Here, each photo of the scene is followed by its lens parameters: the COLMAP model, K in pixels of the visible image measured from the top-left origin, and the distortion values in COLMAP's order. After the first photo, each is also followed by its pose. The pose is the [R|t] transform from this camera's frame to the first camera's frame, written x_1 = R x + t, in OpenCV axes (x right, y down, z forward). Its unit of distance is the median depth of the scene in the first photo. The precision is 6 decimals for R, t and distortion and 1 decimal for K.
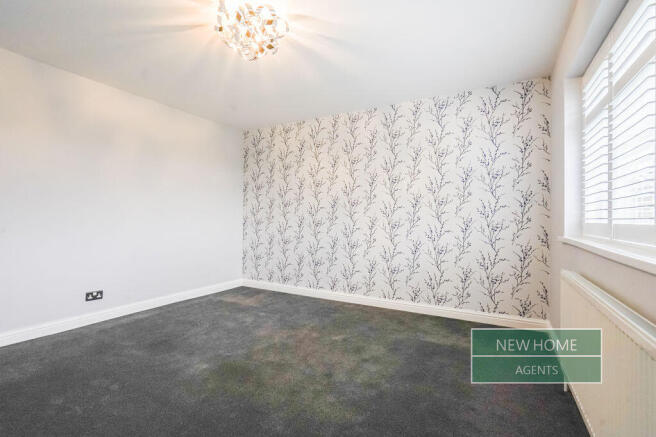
lens RADIAL K [[309.6, 0, 323.3], [0, 309.6, 218.8], [0, 0, 1]] dist [-0.011644, 0.002970]
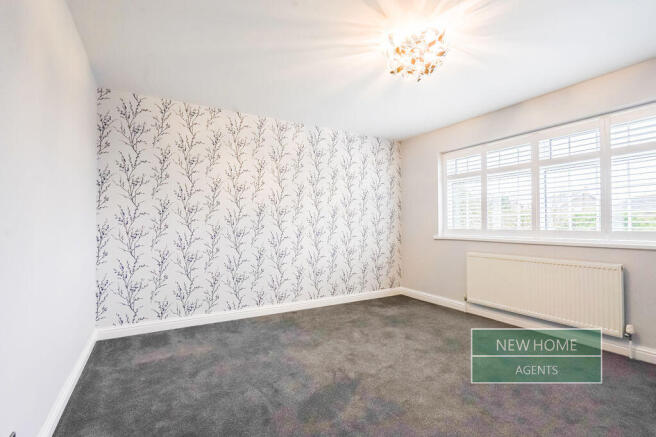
lens RADIAL K [[309.6, 0, 312.5], [0, 309.6, 223.3], [0, 0, 1]] dist [-0.011644, 0.002970]
pose [[0.508218, 0.000402, 0.861228, -0.714852], [0.006609, 0.999969, -0.004367, -0.009009], [-0.861203, 0.007911, 0.508200, 0.413392]]
